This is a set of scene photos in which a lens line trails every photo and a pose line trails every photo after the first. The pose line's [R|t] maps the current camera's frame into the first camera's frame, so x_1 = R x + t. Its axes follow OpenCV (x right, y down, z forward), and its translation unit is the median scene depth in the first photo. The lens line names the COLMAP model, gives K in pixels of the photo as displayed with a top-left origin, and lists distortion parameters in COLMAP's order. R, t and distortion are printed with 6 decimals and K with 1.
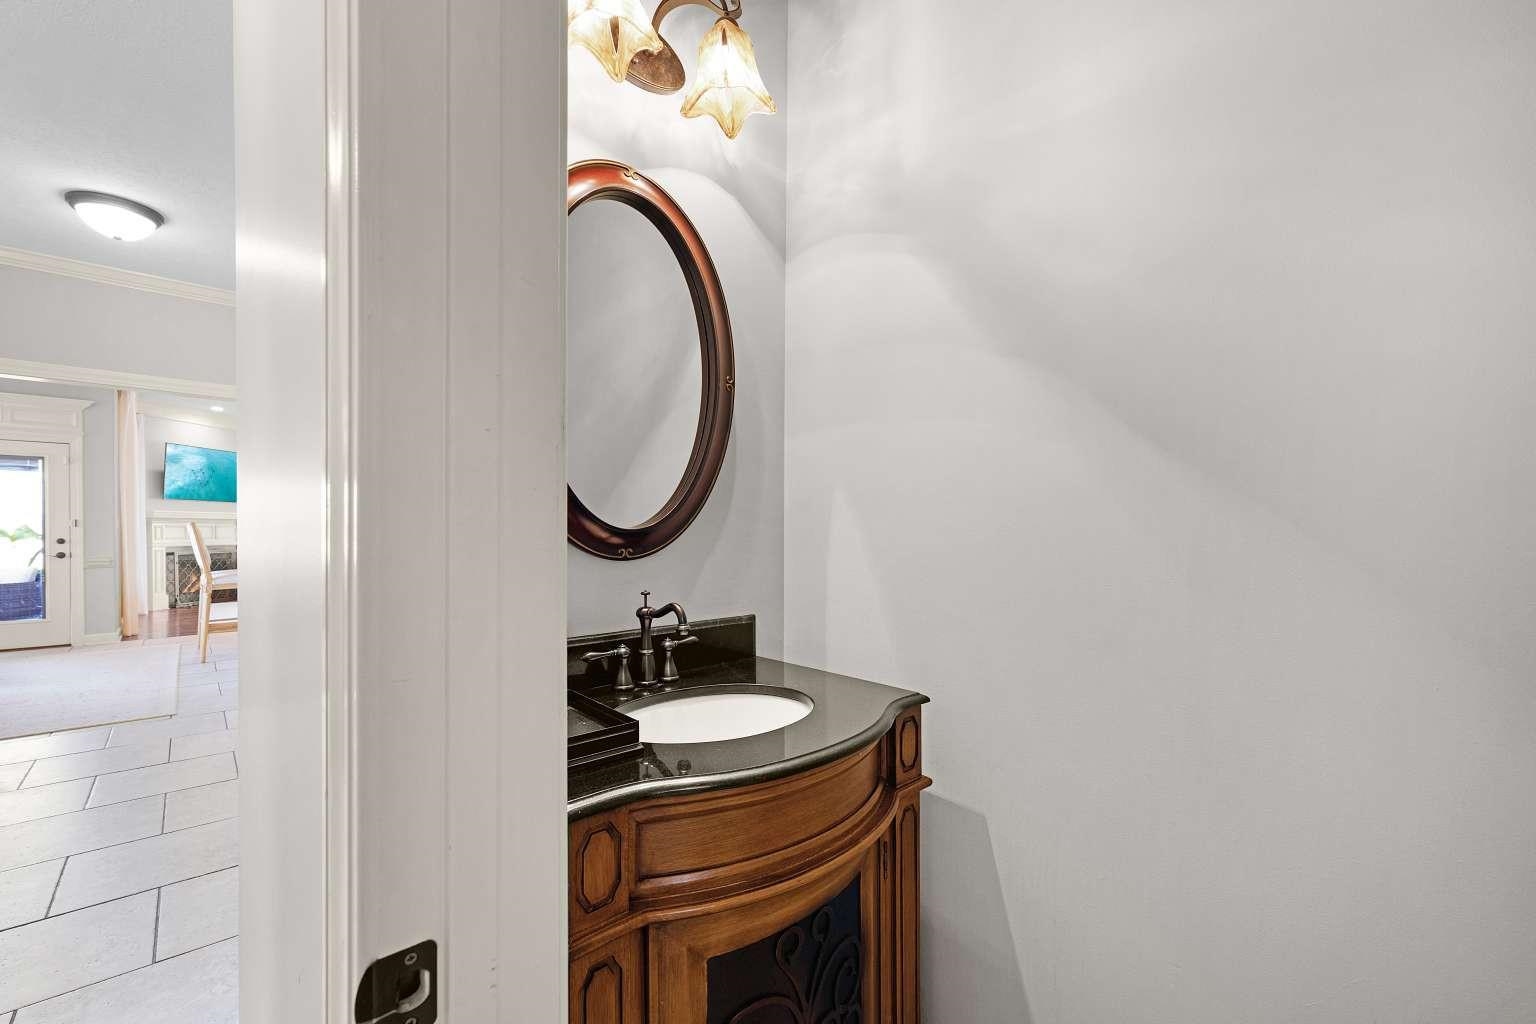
lens RADIAL K [[682.0, 0, 767.8], [0, 682.0, 514.4], [0, 0, 1]] dist [0.000322, 0.000099]
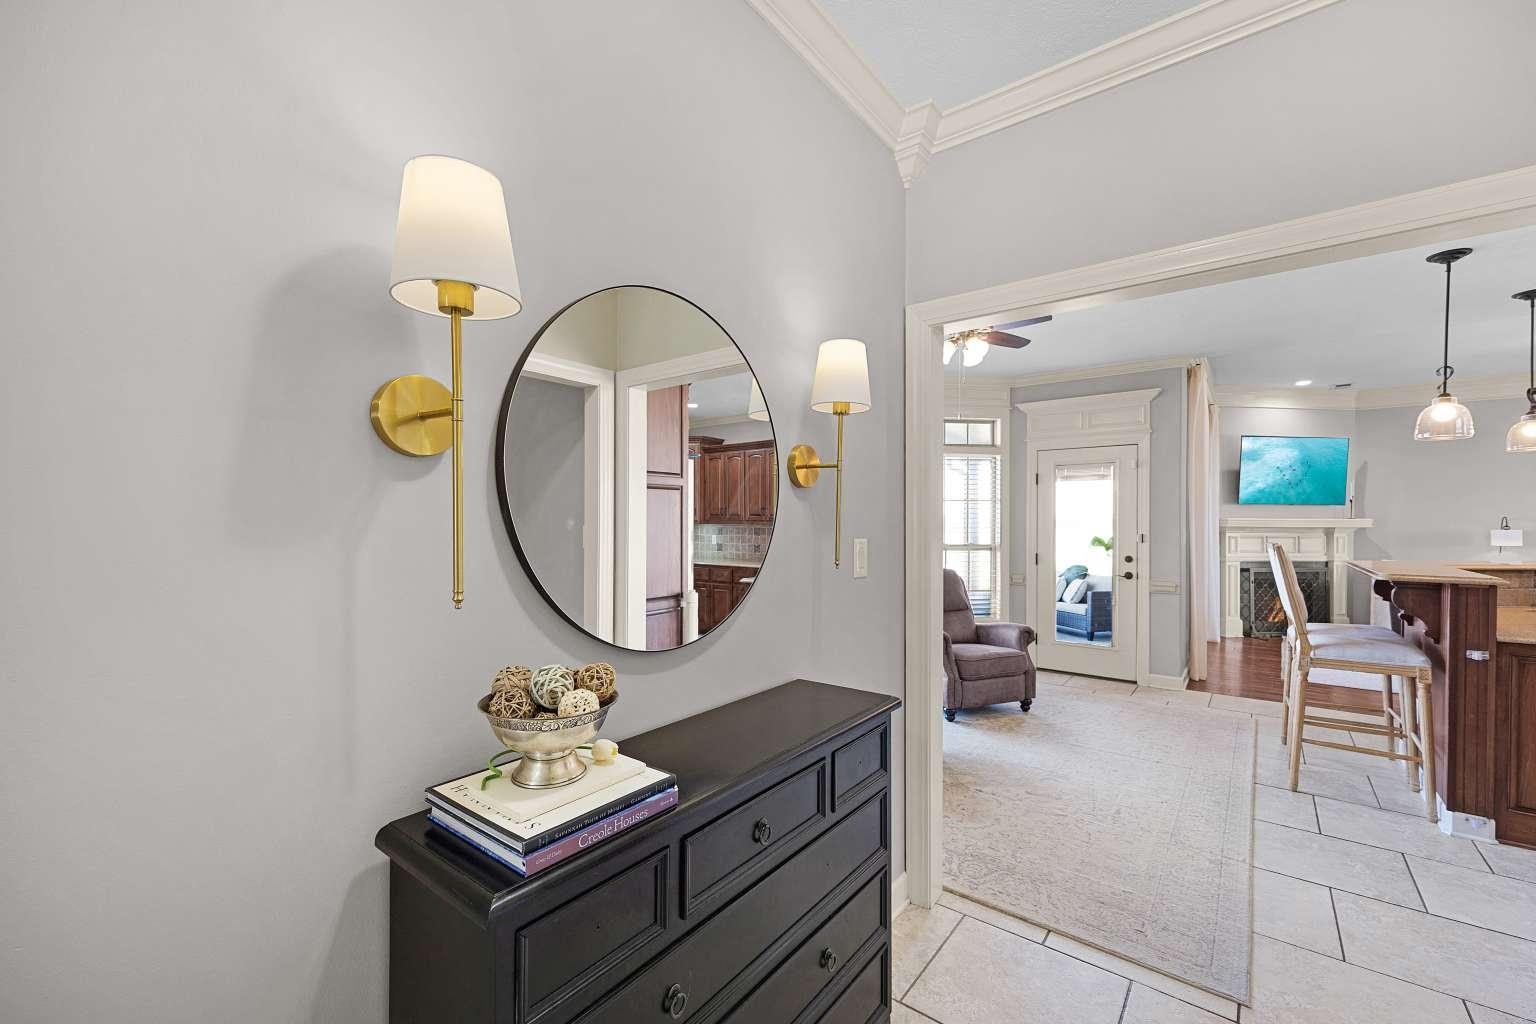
lens RADIAL K [[631.2, 0, 770.4], [0, 631.2, 525.0], [0, 0, 1]] dist [-0.000152, -0.000144]
pose [[0.209022, 0.025683, -0.977574, -0.258024], [0.001222, 0.999647, 0.026524, -0.018862], [0.977910, -0.006739, 0.208917, 0.286604]]
